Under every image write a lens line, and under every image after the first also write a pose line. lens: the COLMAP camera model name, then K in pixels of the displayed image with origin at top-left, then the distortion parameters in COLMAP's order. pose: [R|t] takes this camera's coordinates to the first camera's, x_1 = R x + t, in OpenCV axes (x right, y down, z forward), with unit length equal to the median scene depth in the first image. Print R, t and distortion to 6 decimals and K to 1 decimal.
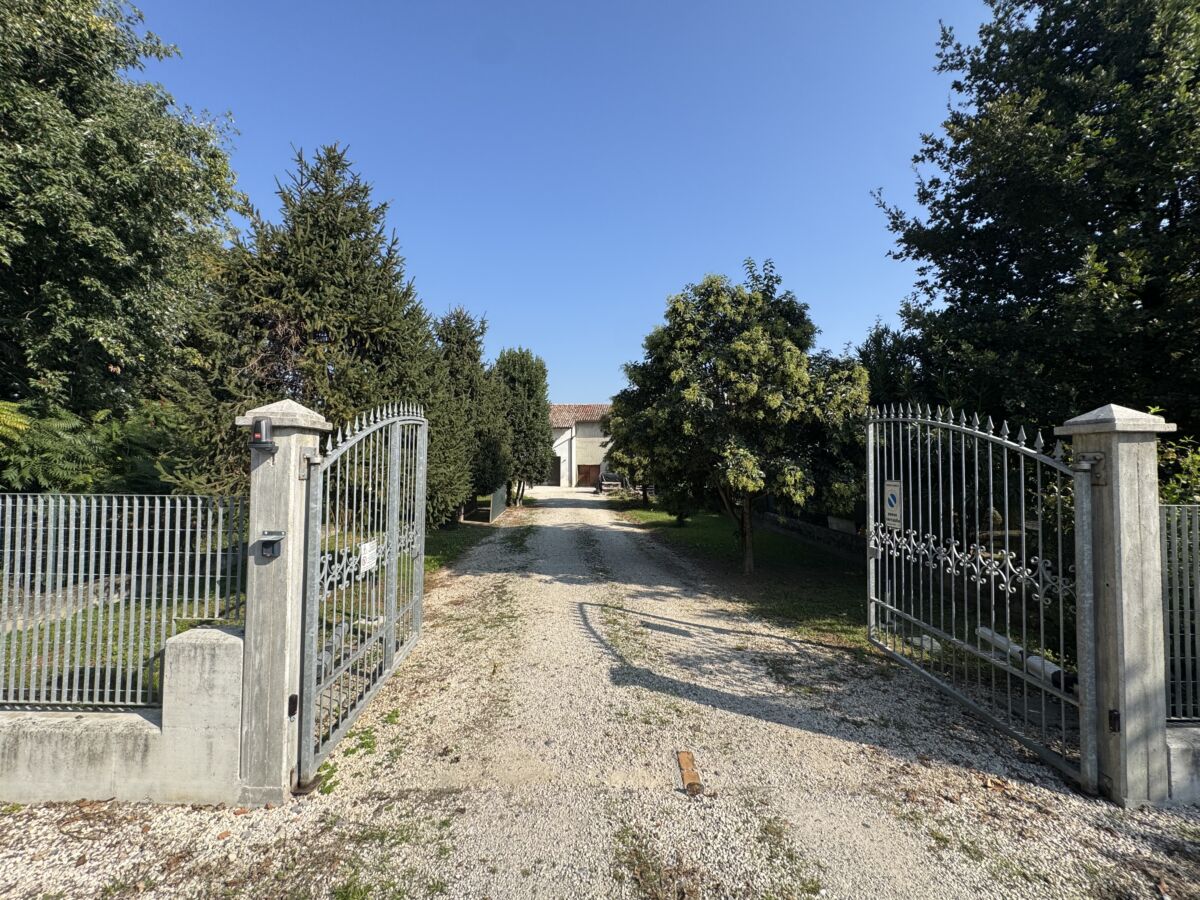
lens RADIAL K [[476.5, 0, 599.0], [0, 476.5, 448.8], [0, 0, 1]] dist [-0.002873, 0.000308]
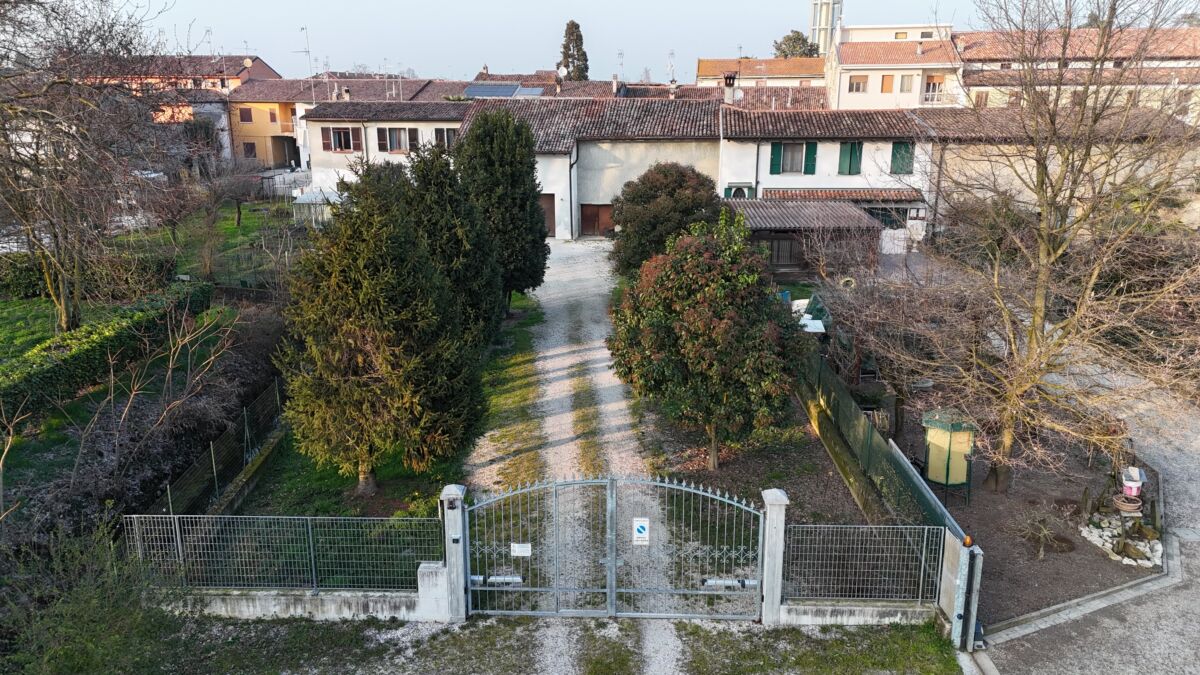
lens RADIAL K [[877.7, 0, 599.4], [0, 877.7, 334.4], [0, 0, 1]] dist [0.087714, -0.099349]
pose [[0.999537, -0.002484, -0.030327, 0.019564], [0.011454, 0.954079, 0.299337, -0.164317], [0.028191, -0.299546, 0.953665, -0.233955]]
